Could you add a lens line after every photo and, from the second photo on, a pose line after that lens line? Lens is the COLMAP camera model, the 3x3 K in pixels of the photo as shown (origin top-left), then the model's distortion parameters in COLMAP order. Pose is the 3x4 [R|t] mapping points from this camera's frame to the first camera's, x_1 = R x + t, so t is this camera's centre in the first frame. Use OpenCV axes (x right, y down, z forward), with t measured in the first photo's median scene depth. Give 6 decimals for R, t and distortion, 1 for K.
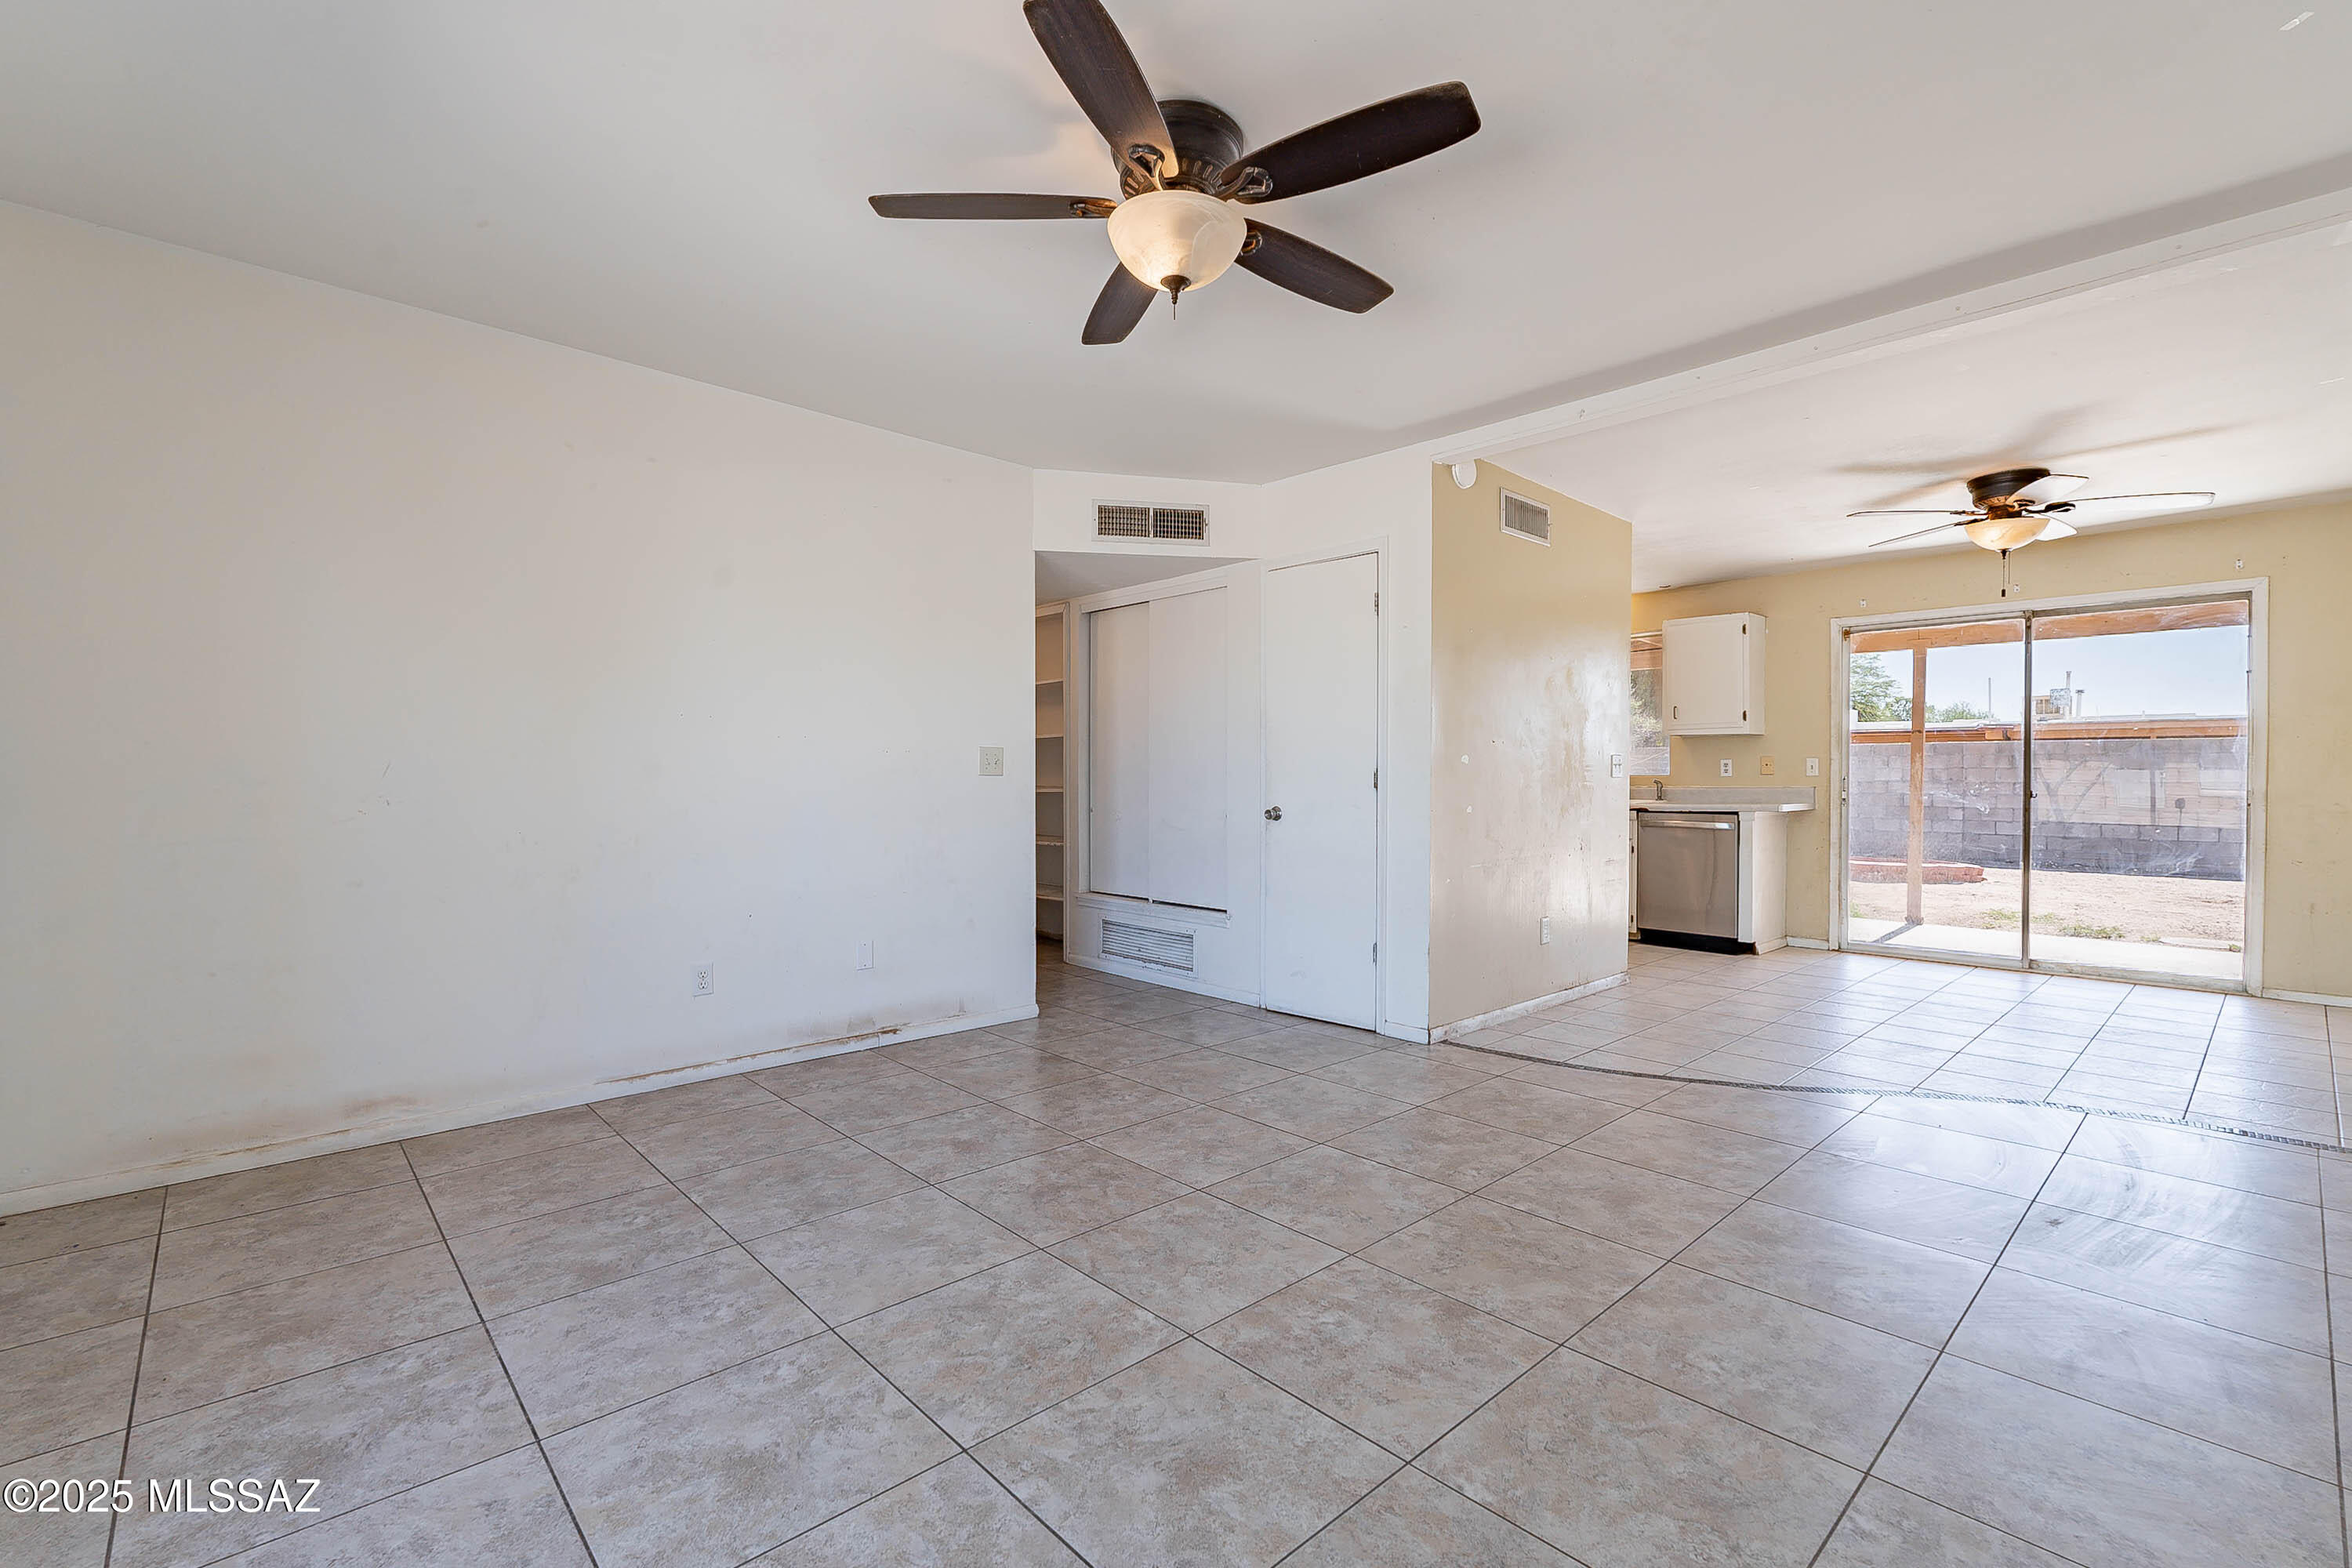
lens RADIAL K [[1030.1, 0, 1176.0], [0, 1030.1, 784.0], [0, 0, 1]] dist [-0.003486, -0.000603]
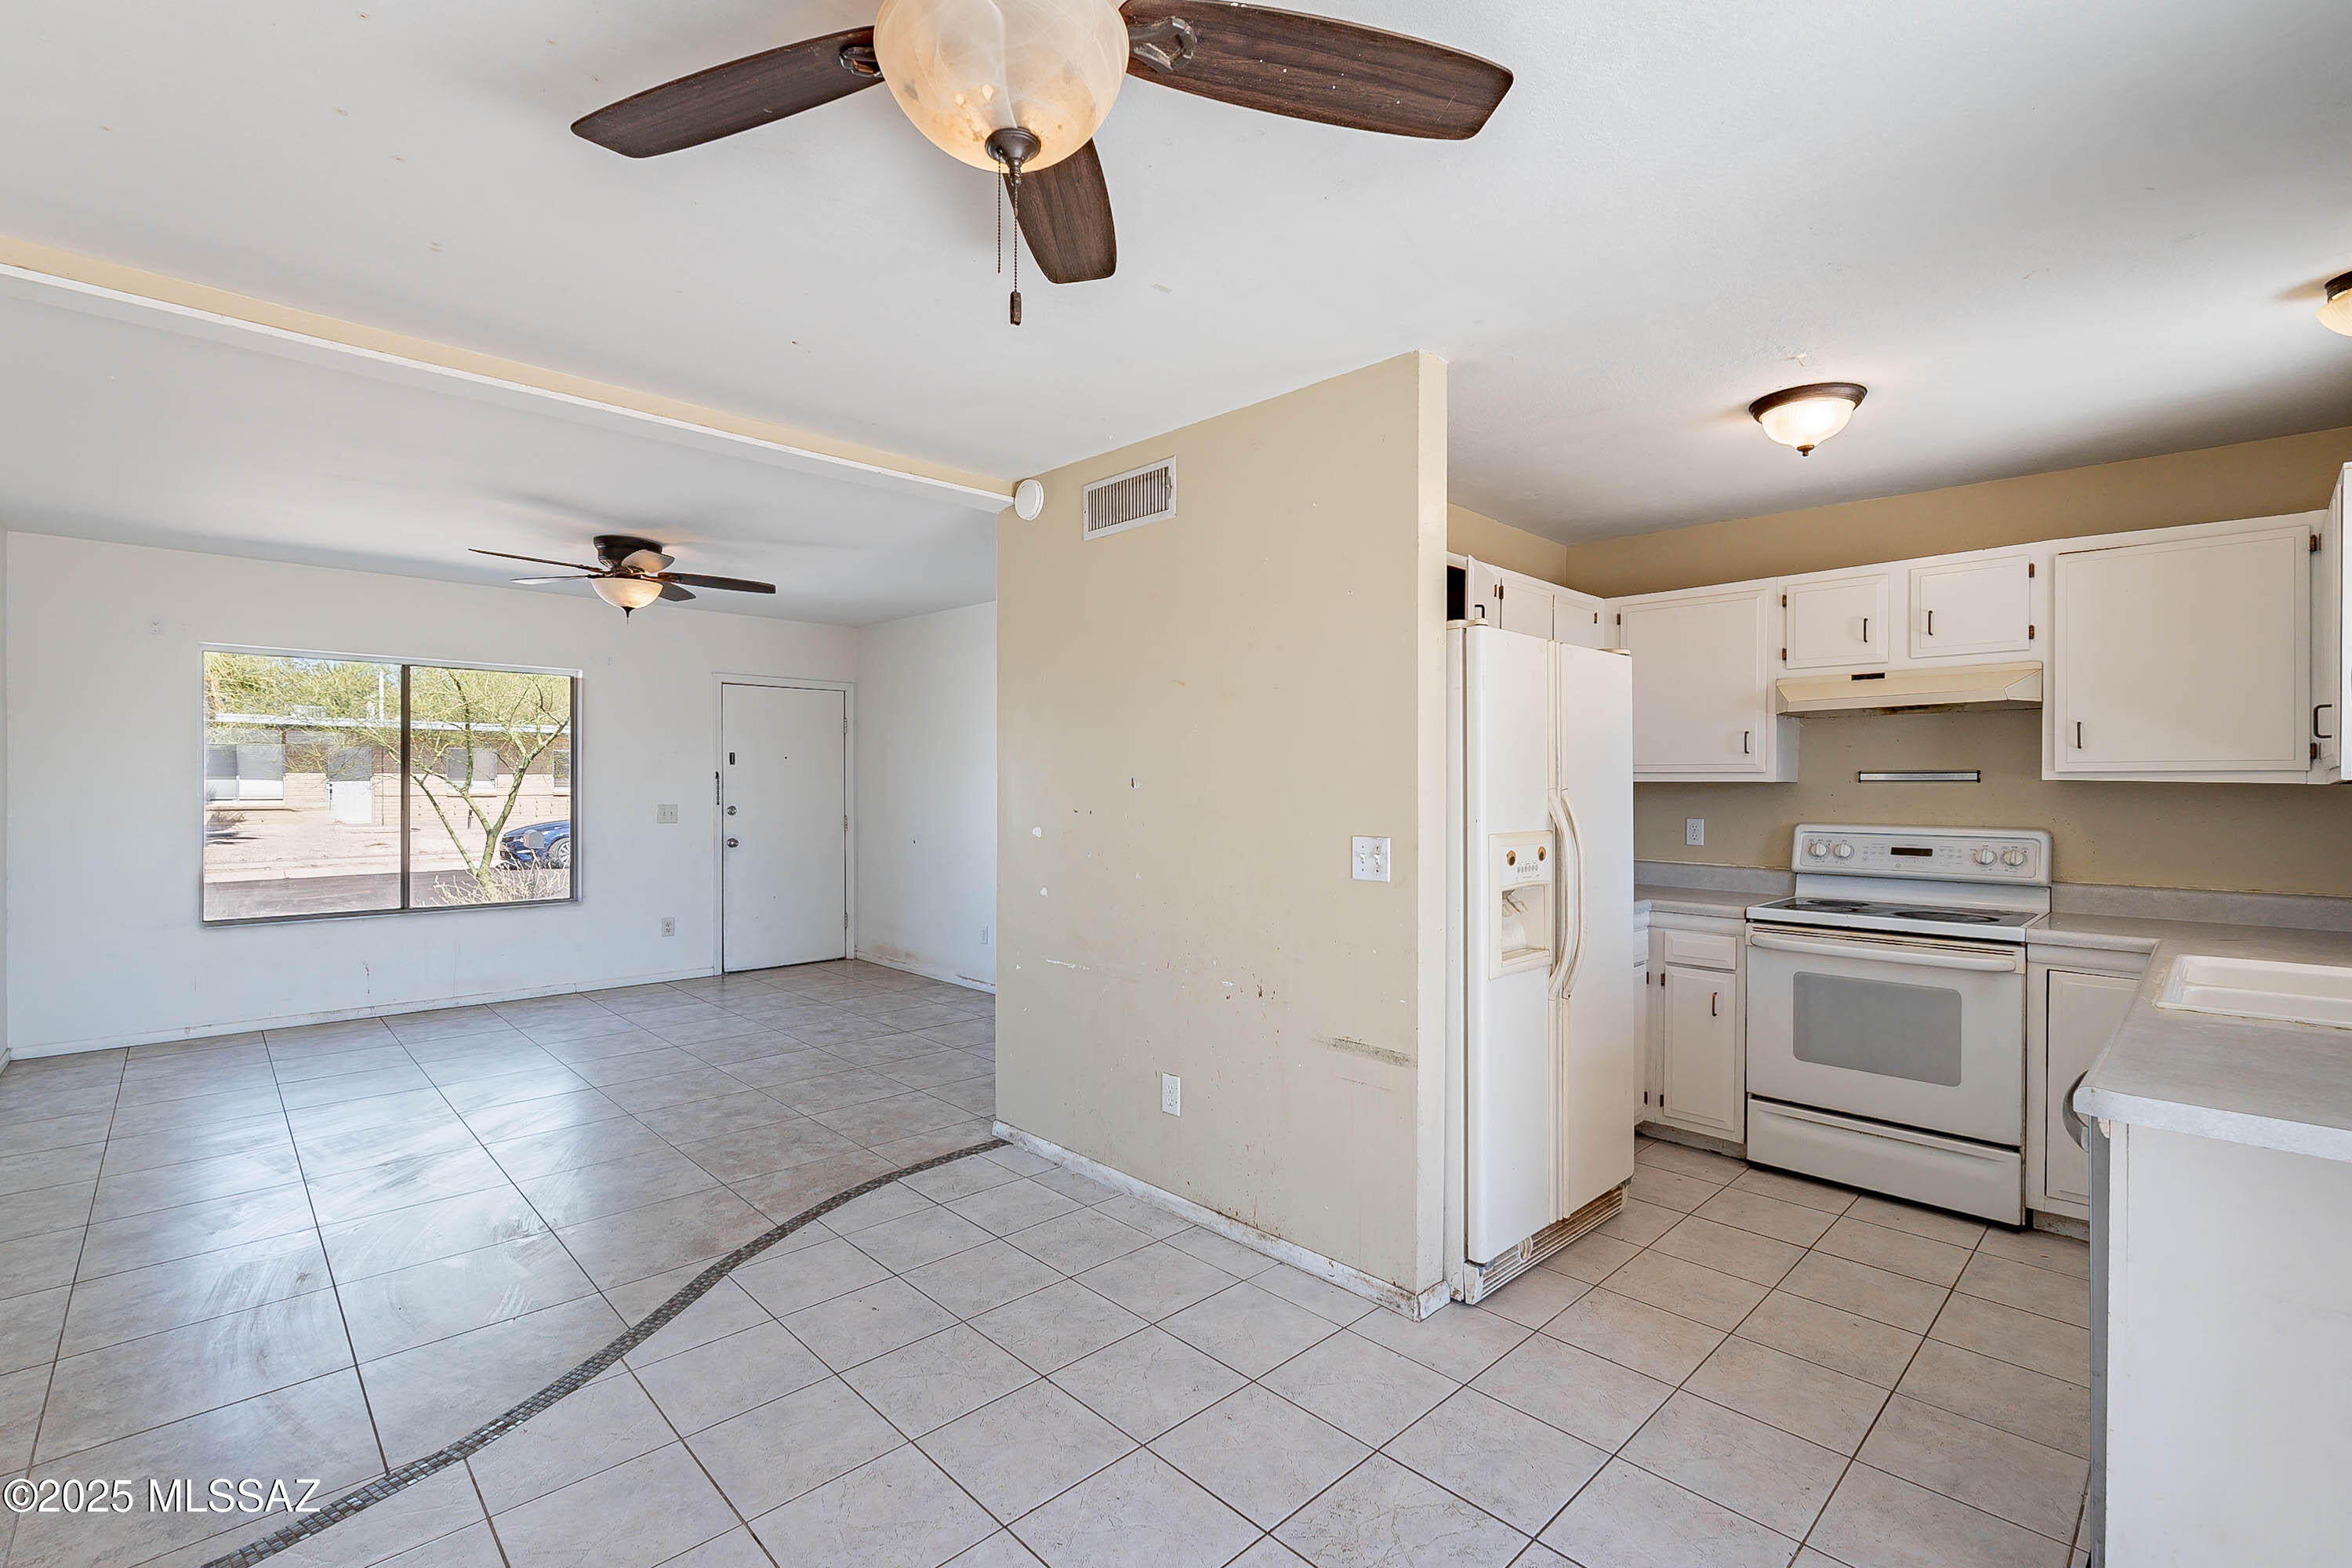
lens RADIAL K [[1027.5, 0, 1177.4], [0, 1027.5, 787.6], [0, 0, 1]] dist [-0.001318, -0.000369]
pose [[0.024166, 0.004113, -0.999699, 1.657292], [-0.010821, 0.999934, 0.003852, -0.095920], [0.999649, 0.010724, 0.024209, 1.597212]]
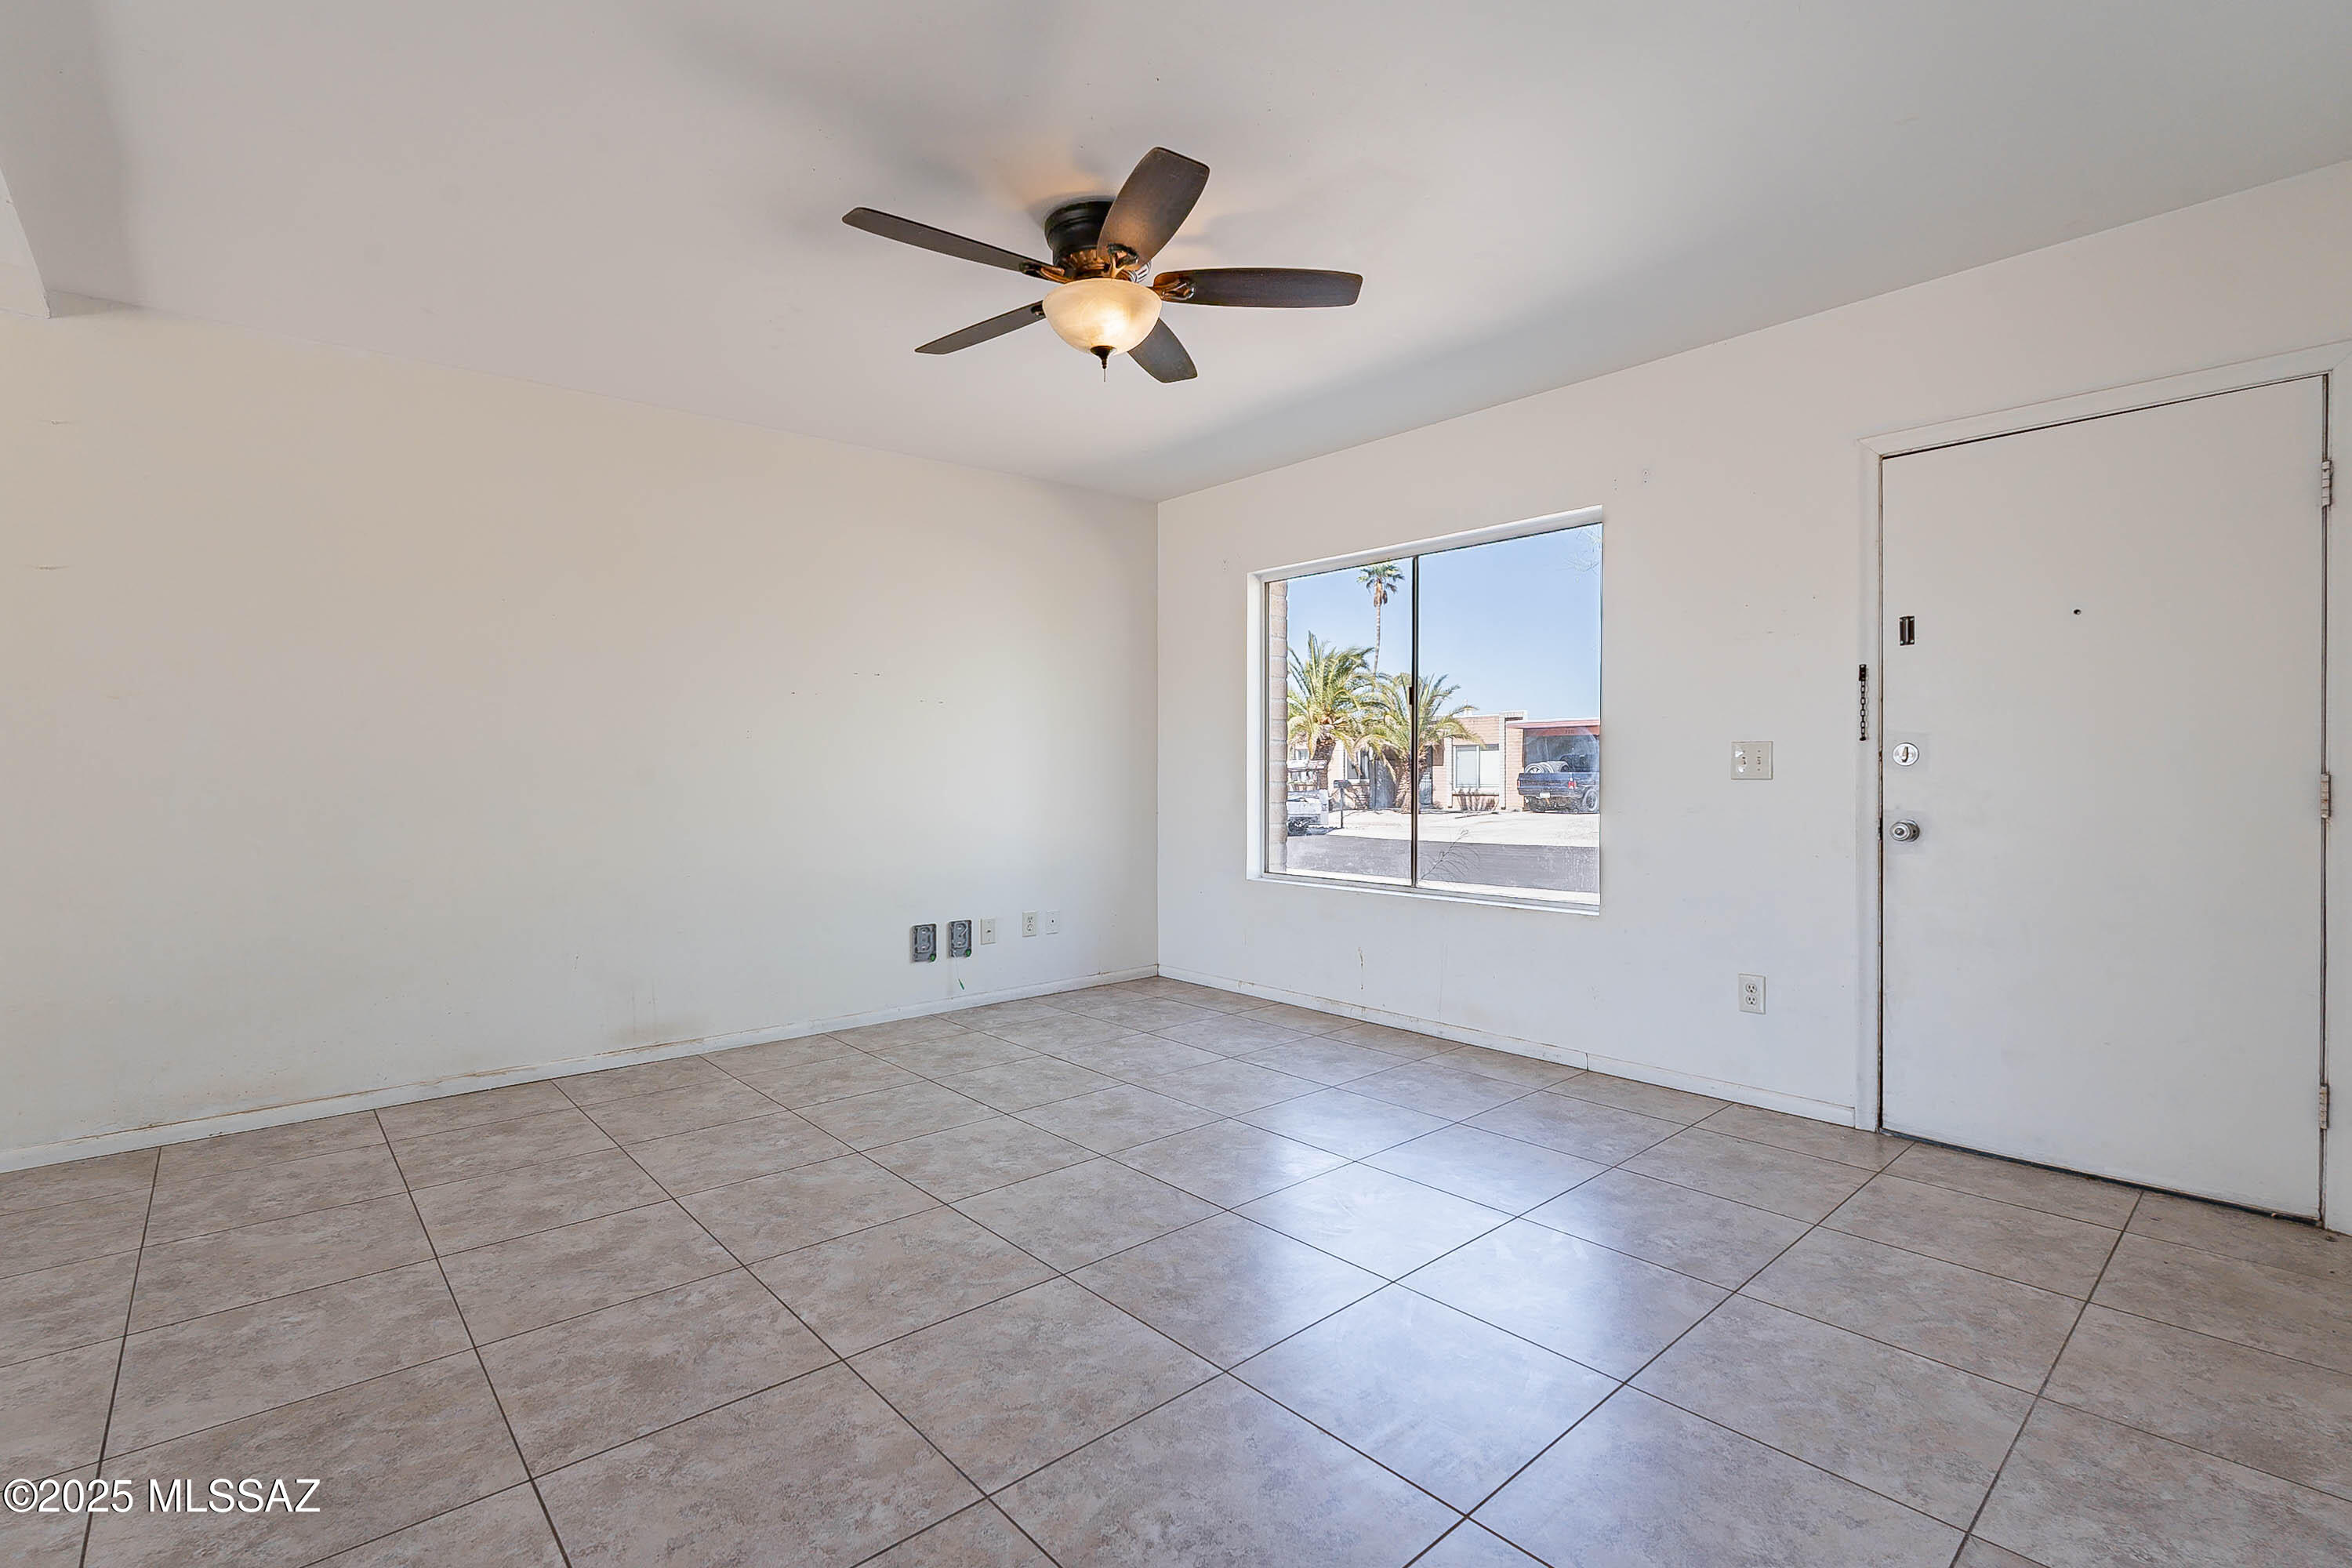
lens RADIAL K [[1063.4, 0, 1174.0], [0, 1063.4, 776.9], [0, 0, 1]] dist [-0.001458, -0.000588]
pose [[-0.999890, 0.002698, 0.014600, -0.072953], [0.002868, 0.999928, 0.011685, -0.013040], [-0.014567, 0.011726, -0.999825, 1.677987]]
